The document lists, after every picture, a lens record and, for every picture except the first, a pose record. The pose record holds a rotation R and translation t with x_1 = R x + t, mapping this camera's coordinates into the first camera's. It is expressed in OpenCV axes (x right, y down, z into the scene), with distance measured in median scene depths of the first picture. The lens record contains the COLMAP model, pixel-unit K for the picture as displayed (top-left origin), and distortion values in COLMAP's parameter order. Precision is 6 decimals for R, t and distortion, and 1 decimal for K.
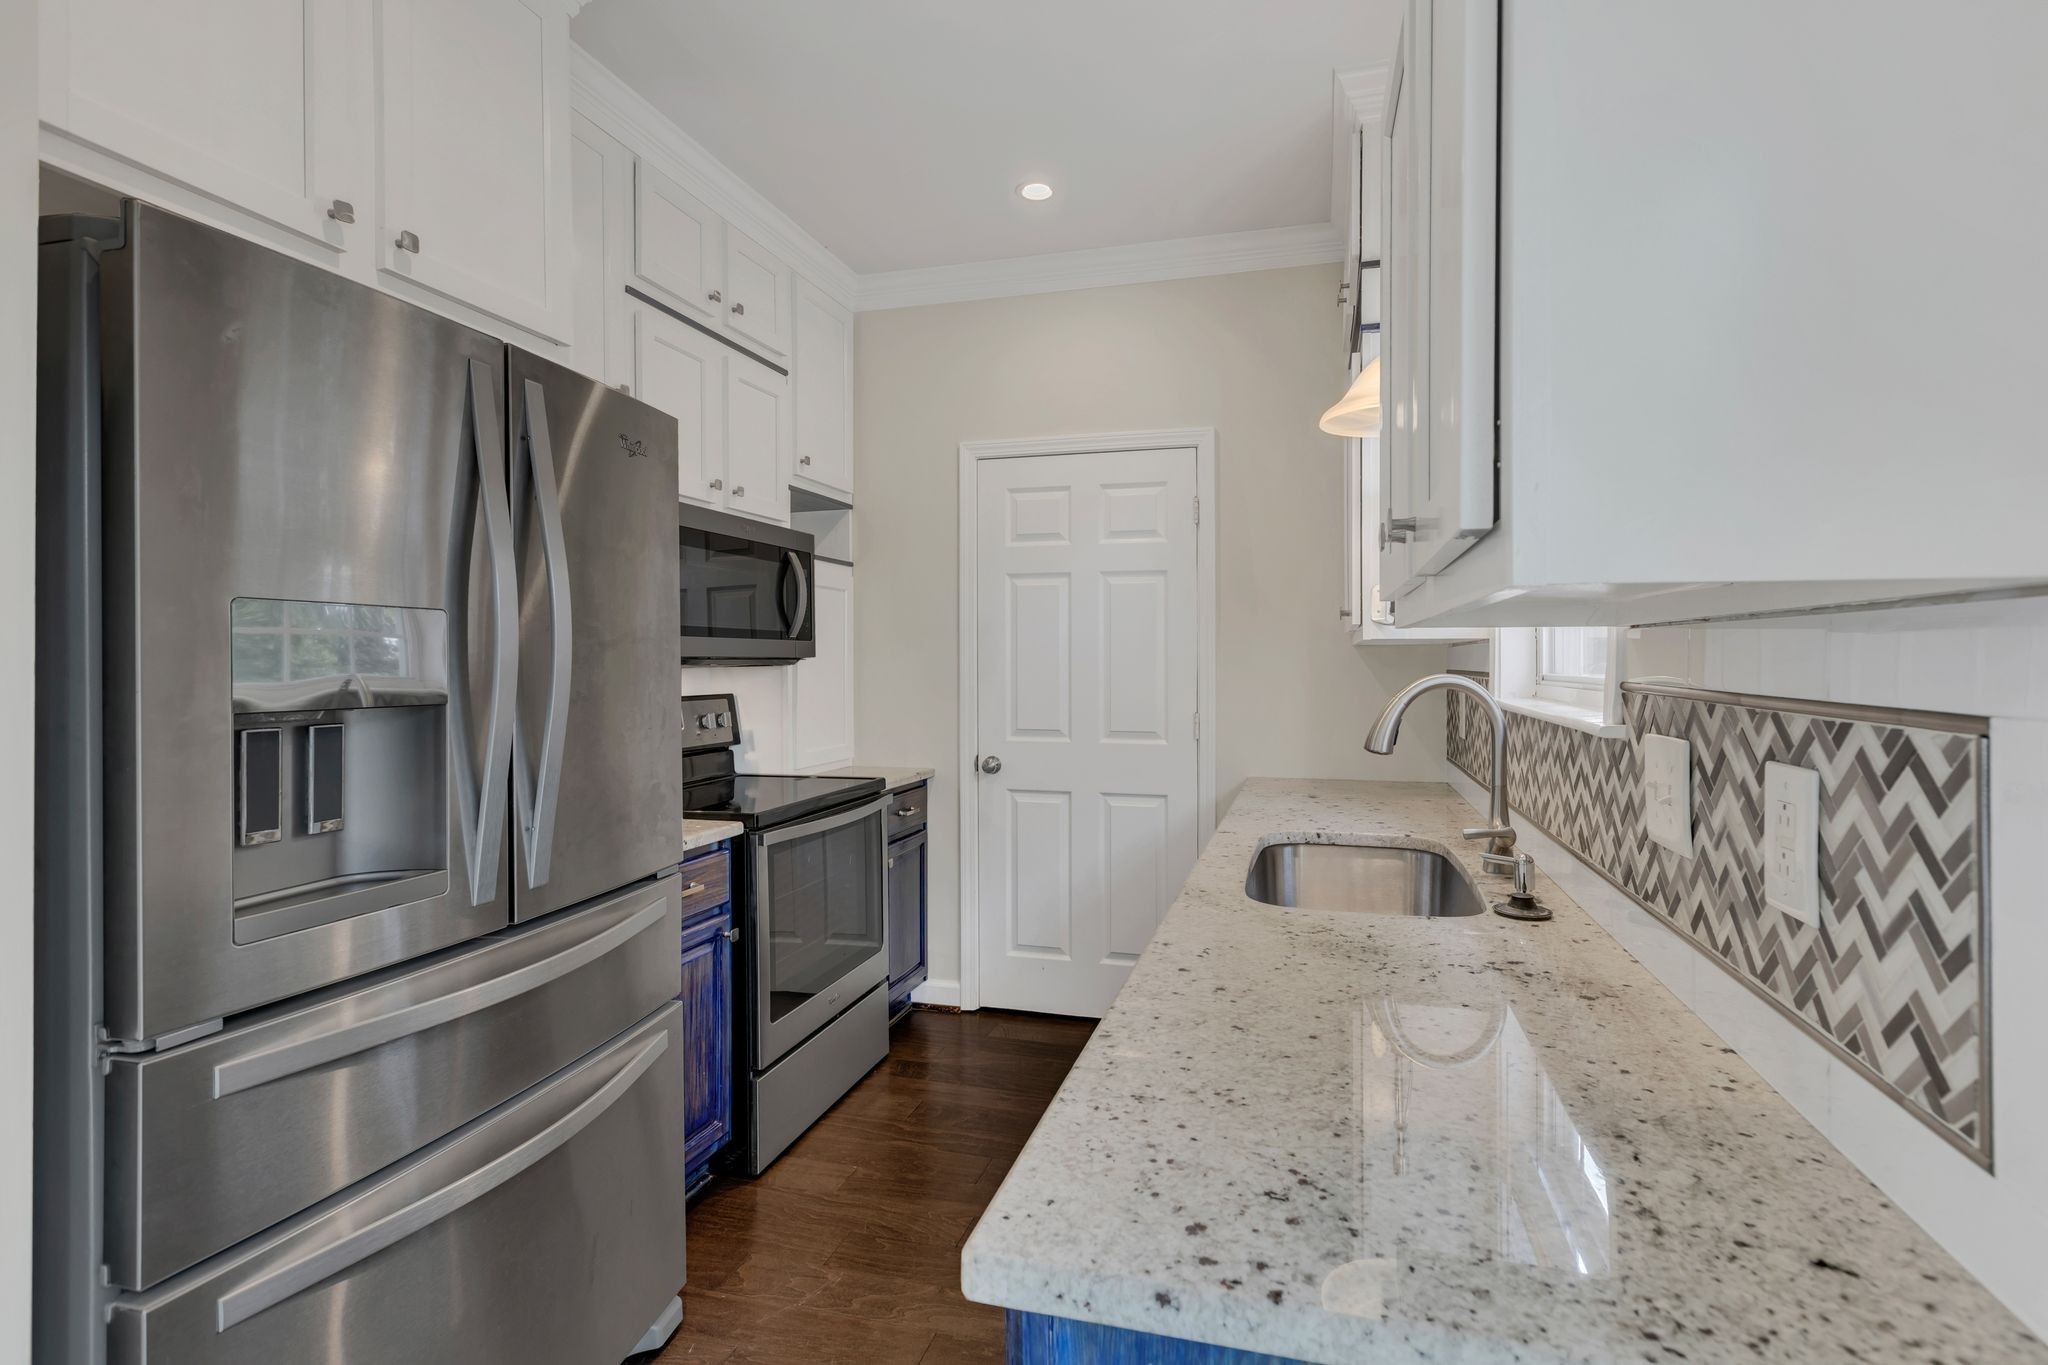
lens RADIAL K [[942.4, 0, 1098.4], [0, 942.4, 668.3], [0, 0, 1]] dist [0.008259, -0.003275]
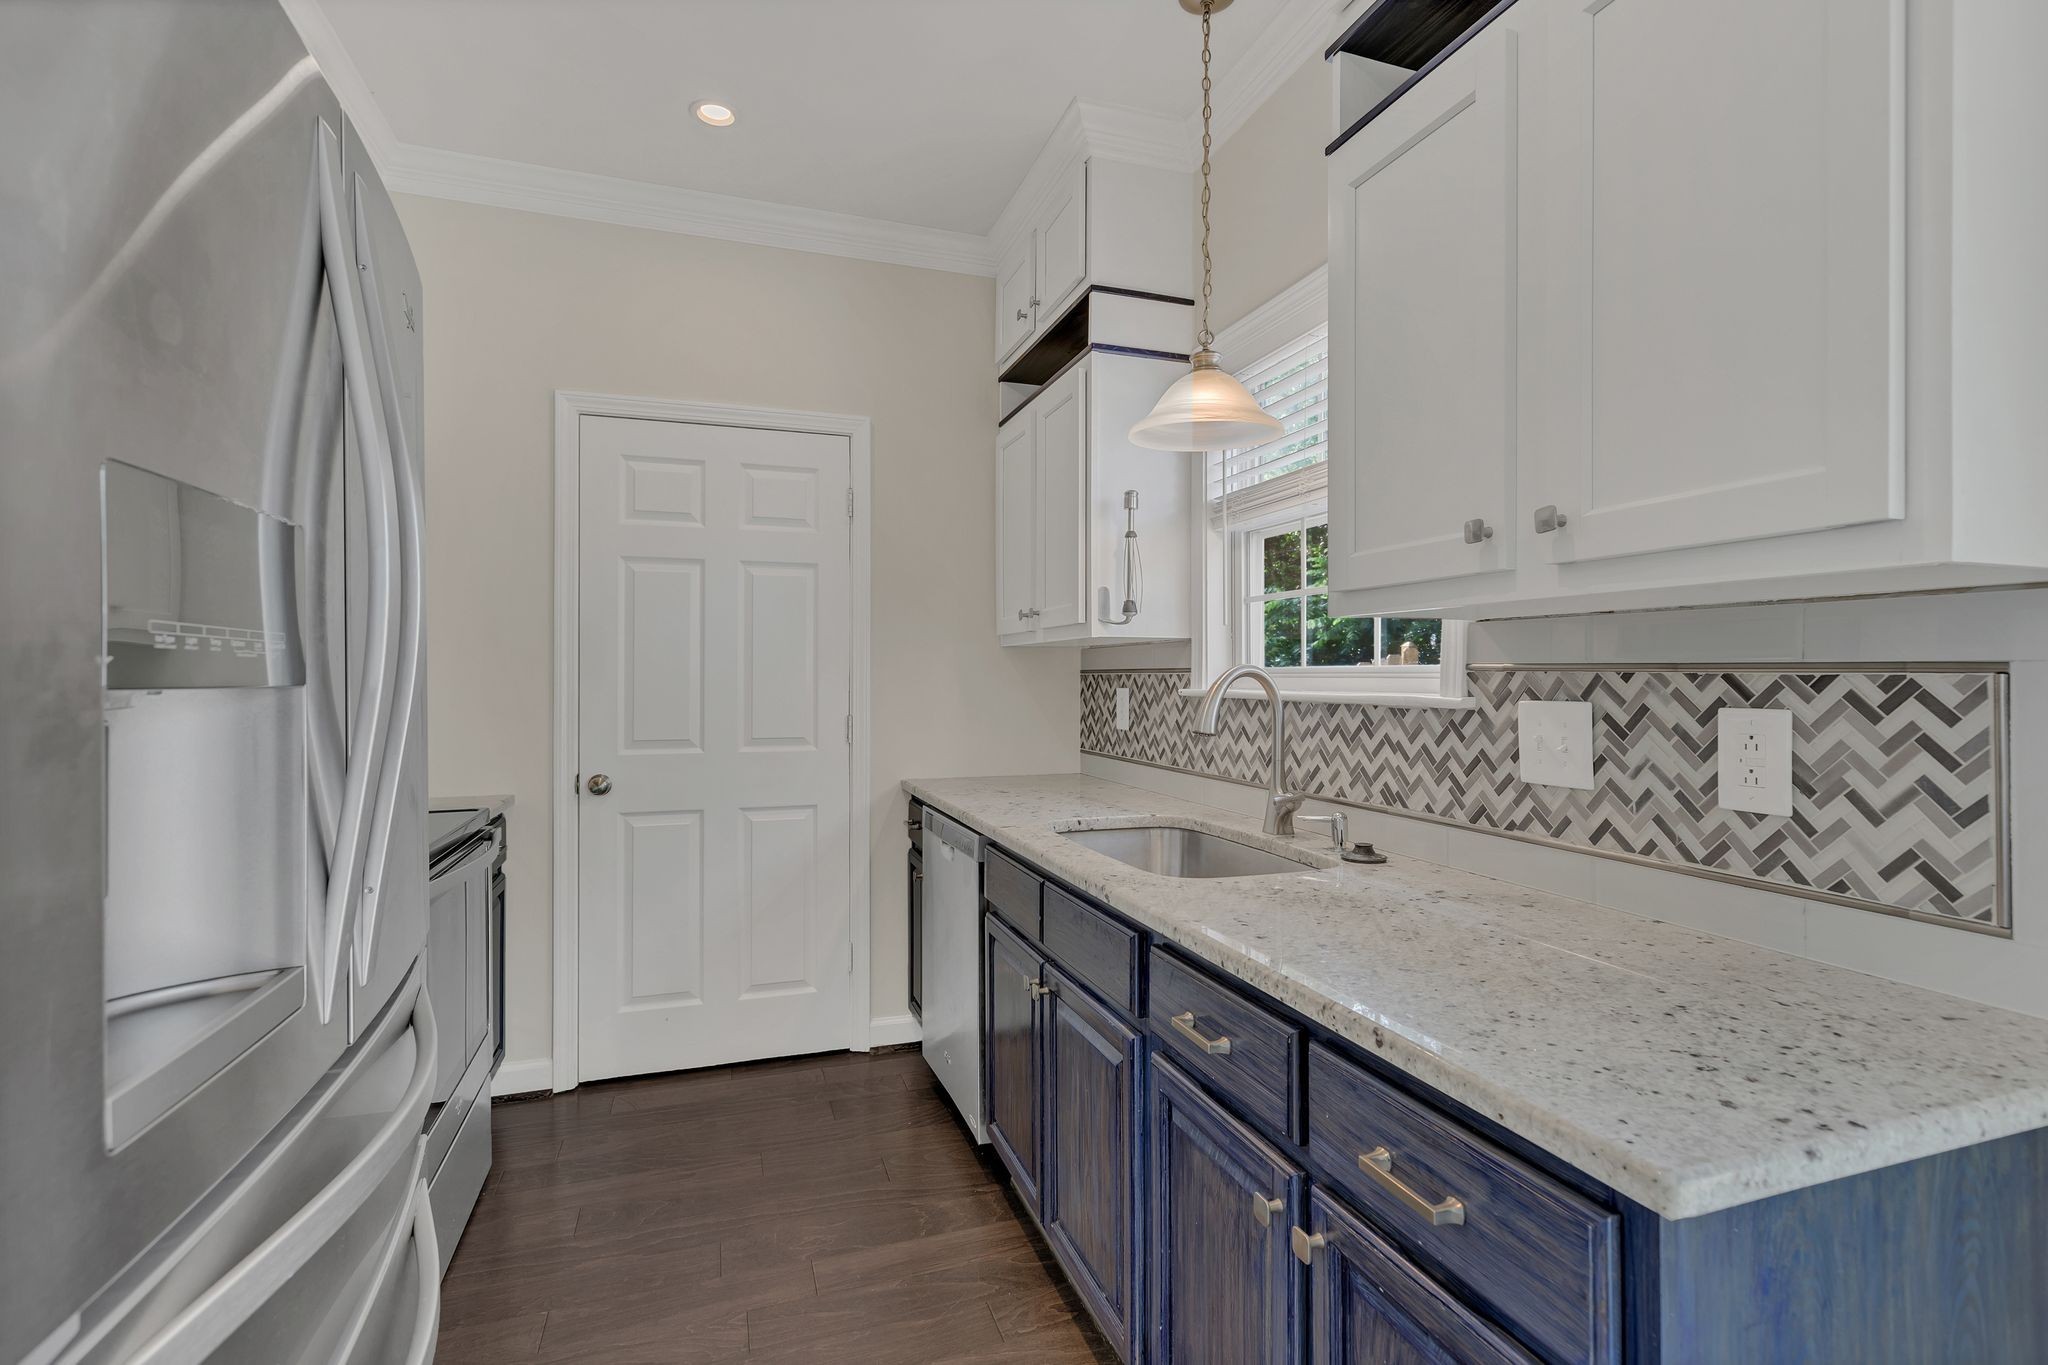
lens RADIAL K [[942.4, 0, 1033.1], [0, 942.4, 675.5], [0, 0, 1]] dist [0.008259, -0.003275]
pose [[0.836639, 0.000406, 0.547755, -0.965678], [0.004731, 0.999957, -0.007968, 0.056705], [-0.547735, 0.009258, 0.836601, 0.380653]]
